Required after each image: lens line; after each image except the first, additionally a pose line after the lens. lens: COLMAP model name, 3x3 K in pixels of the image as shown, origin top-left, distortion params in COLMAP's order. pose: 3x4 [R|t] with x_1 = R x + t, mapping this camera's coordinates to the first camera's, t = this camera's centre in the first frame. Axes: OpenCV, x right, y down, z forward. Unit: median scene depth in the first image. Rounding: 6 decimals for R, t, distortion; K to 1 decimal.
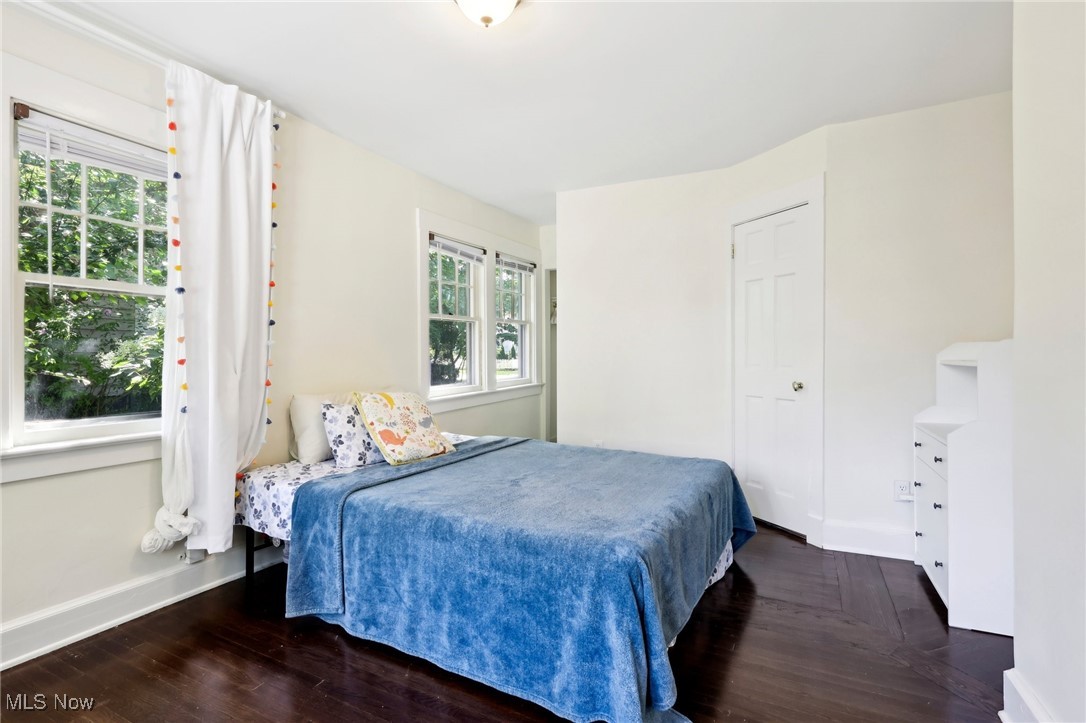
lens RADIAL K [[513.1, 0, 543.2], [0, 513.1, 350.8], [0, 0, 1]] dist [0.001366, 0.000431]
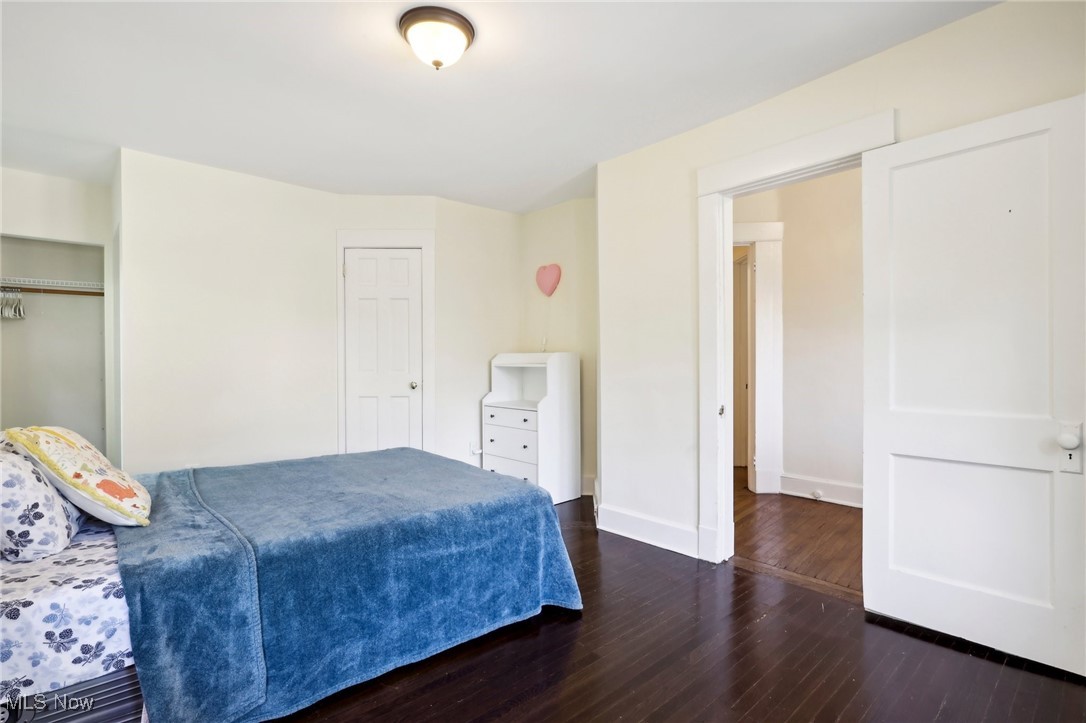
lens RADIAL K [[501.7, 0, 543.0], [0, 501.7, 361.5], [0, 0, 1]] dist [0.000680, 0.000272]
pose [[0.378896, -0.005565, 0.925422, -0.704102], [-0.001675, 0.999976, 0.006700, -0.001709], [-0.925438, -0.004088, 0.378878, 0.253213]]
